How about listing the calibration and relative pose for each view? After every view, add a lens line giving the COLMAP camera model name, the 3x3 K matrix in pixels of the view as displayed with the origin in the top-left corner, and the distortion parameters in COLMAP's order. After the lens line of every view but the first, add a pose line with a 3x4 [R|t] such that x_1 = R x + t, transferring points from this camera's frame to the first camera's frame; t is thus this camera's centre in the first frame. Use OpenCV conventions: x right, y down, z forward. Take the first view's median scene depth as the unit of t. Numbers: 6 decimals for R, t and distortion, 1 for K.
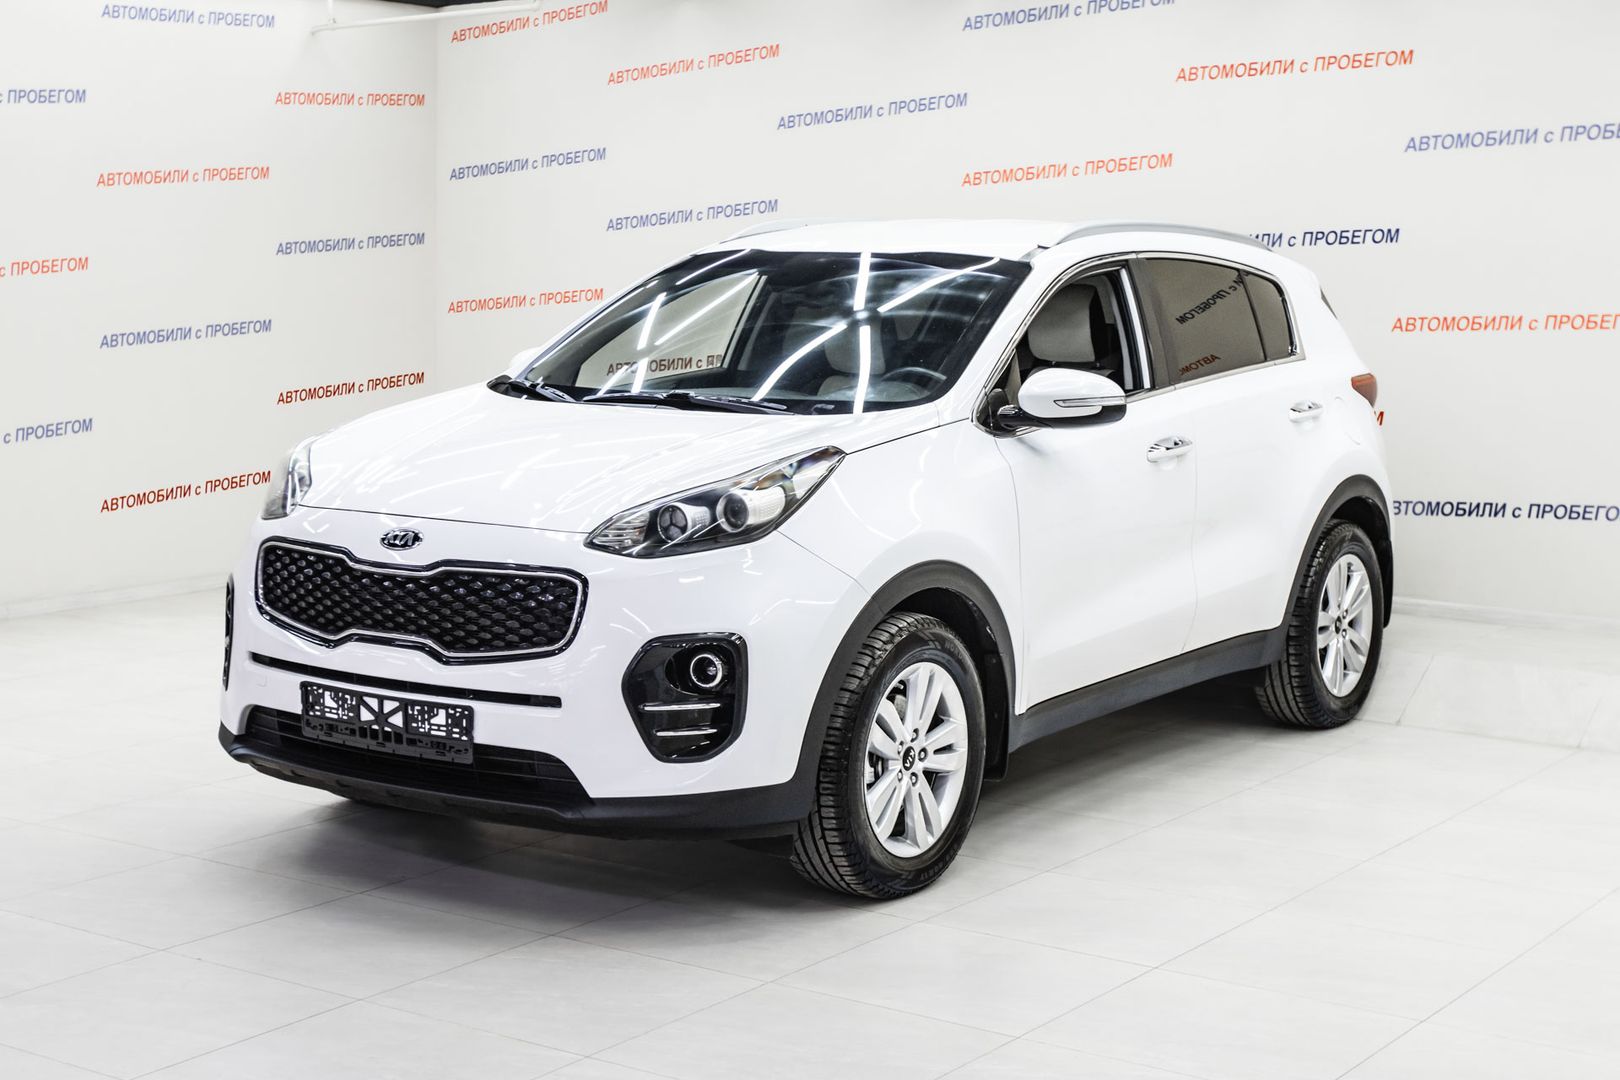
lens RADIAL K [[2363.9, 0, 790.8], [0, 2363.9, 523.8], [0, 0, 1]] dist [0.010620, -0.009248]
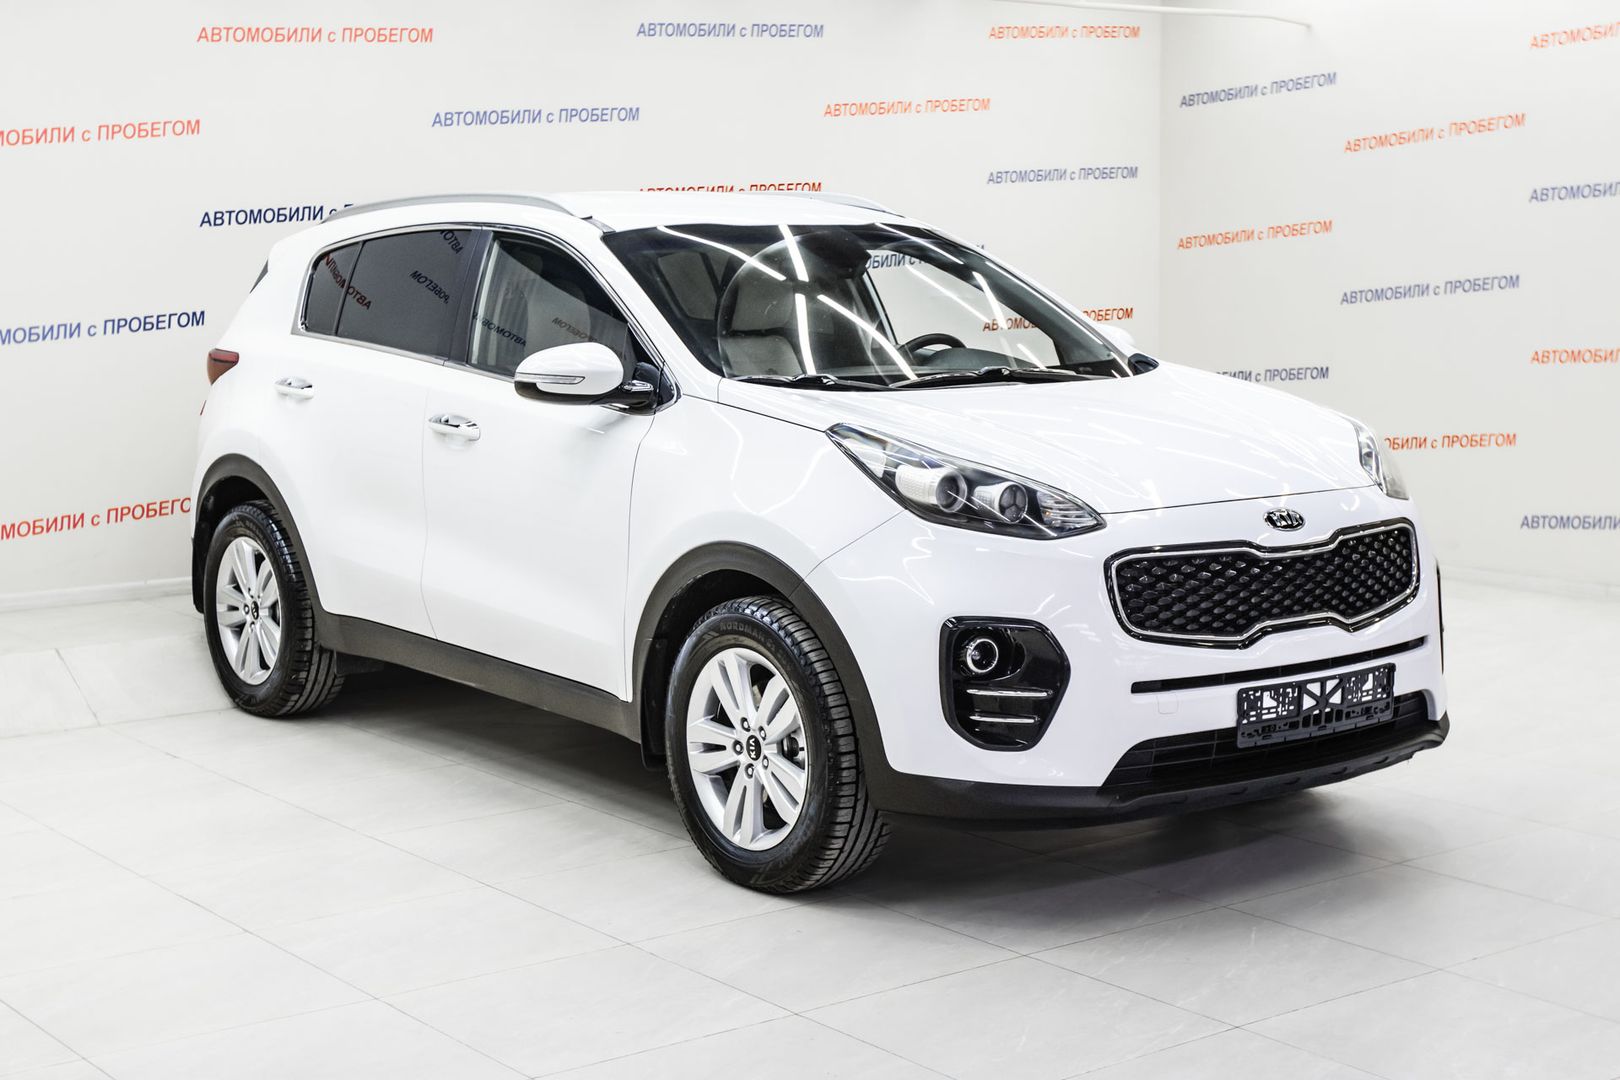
lens RADIAL K [[2363.9, 0, 790.8], [0, 2363.9, 523.8], [0, 0, 1]] dist [0.010620, -0.009248]
pose [[0.319456, -0.122705, 0.939623, -1.157957], [0.116424, 0.989151, 0.089590, -0.104129], [-0.940422, 0.080775, 0.330276, 0.879064]]
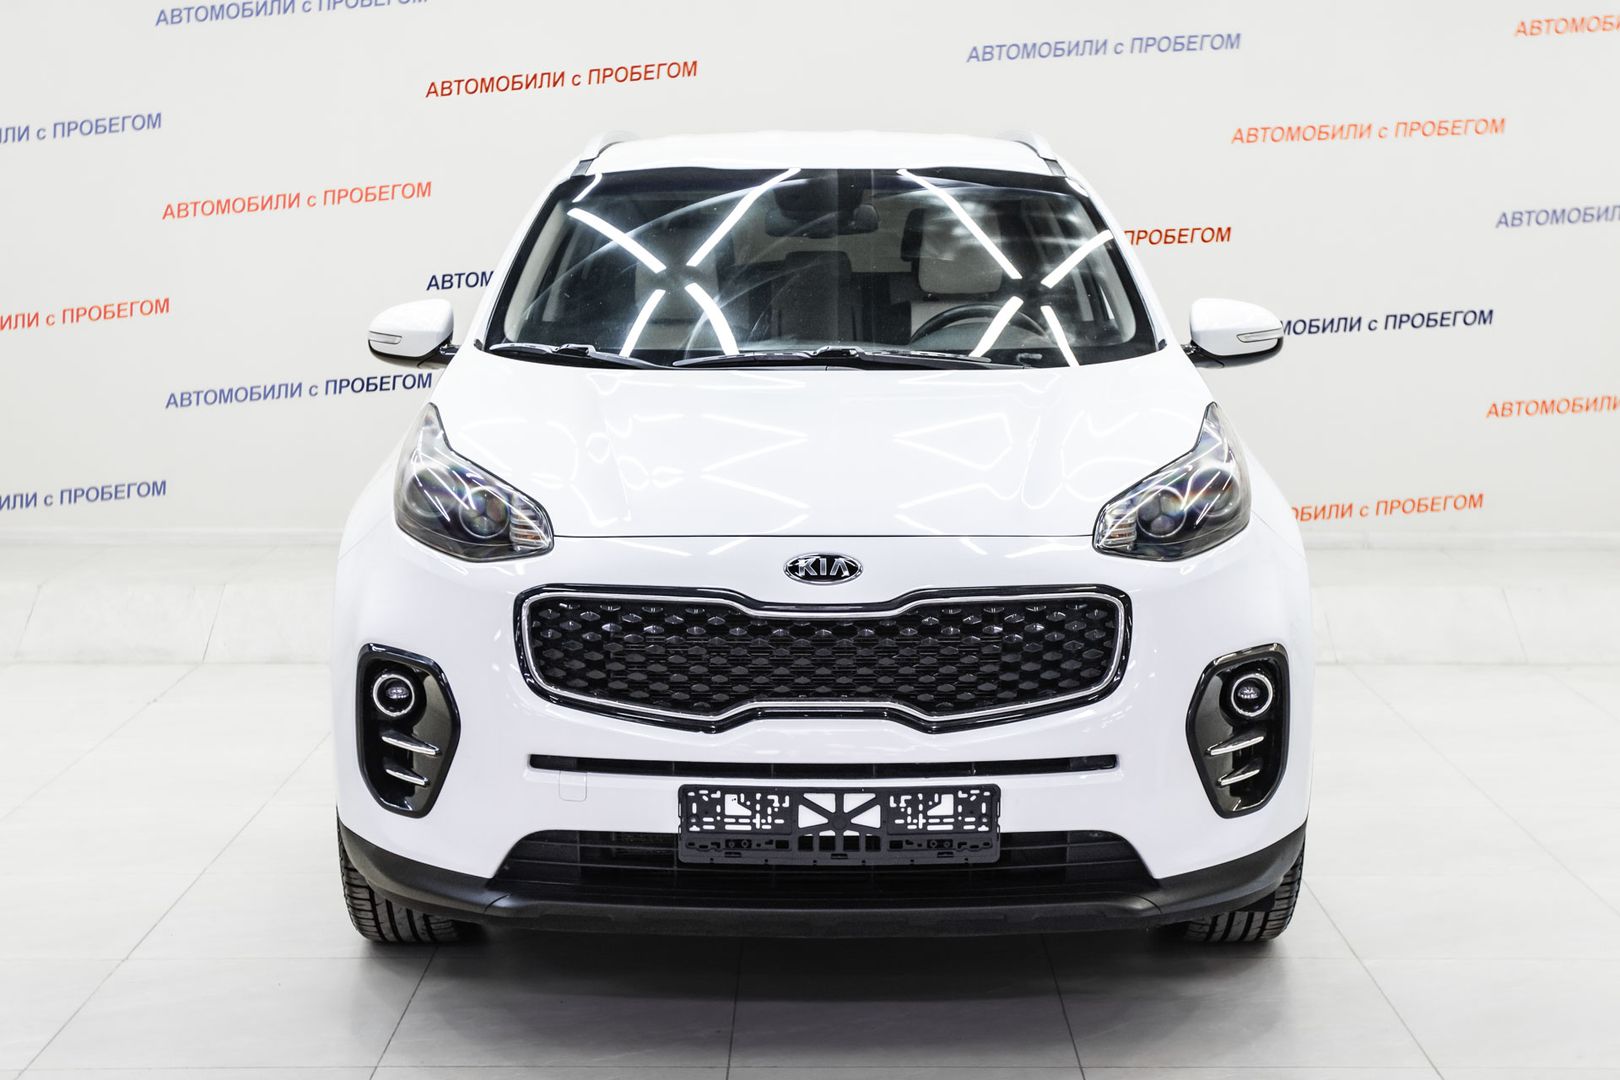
lens RADIAL K [[2363.9, 0, 790.8], [0, 2363.9, 523.8], [0, 0, 1]] dist [0.010620, -0.009248]
pose [[0.833009, -0.091160, 0.545697, -0.570051], [0.074464, 0.995831, 0.052686, -0.046303], [-0.548225, -0.003253, 0.836325, 0.408758]]
